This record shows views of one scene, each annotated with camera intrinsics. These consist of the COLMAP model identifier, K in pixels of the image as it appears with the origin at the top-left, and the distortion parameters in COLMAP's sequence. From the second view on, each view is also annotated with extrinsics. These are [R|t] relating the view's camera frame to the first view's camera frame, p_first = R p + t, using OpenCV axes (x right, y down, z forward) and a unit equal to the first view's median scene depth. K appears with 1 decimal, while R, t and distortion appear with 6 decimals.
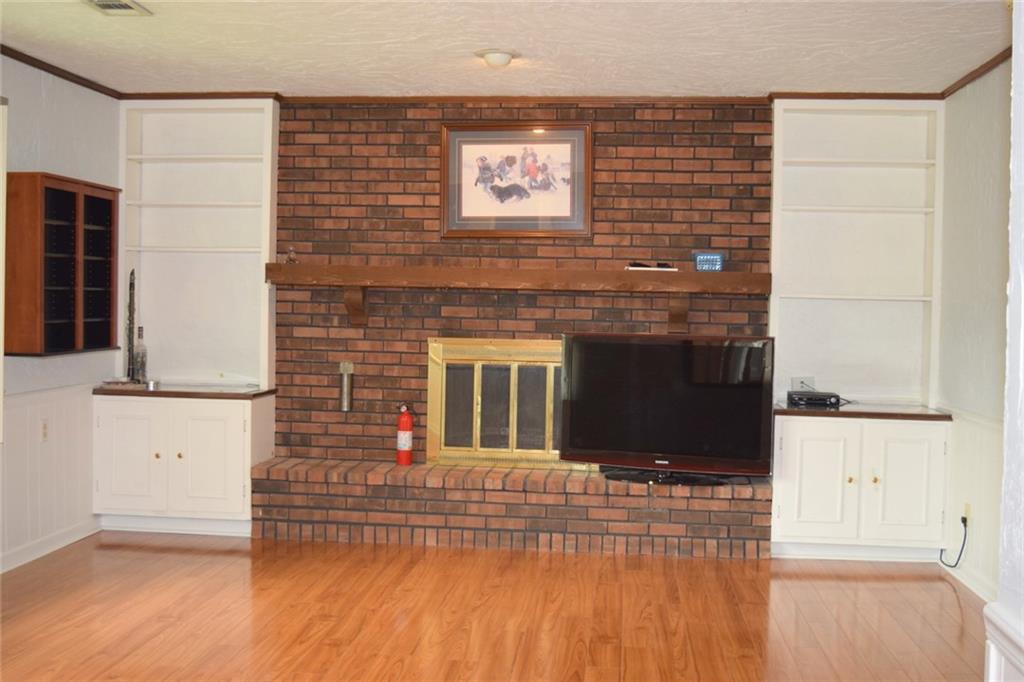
lens RADIAL K [[1092.1, 0, 507.2], [0, 1092.1, 336.7], [0, 0, 1]] dist [-0.070492, 0.001003]
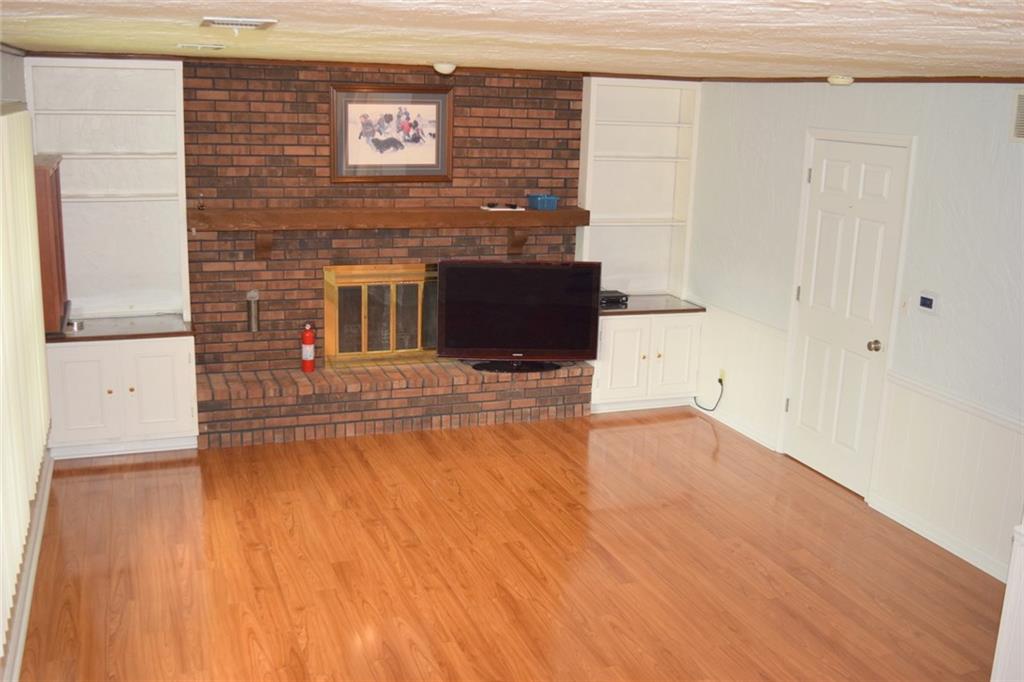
lens RADIAL K [[994.9, 0, 498.0], [0, 994.9, 332.7], [0, 0, 1]] dist [-0.068545, -0.001725]
pose [[0.898413, -0.092108, 0.429383, -0.382775], [-0.000514, 0.977536, 0.210770, -0.161345], [-0.439151, -0.189579, 0.878184, -0.062245]]
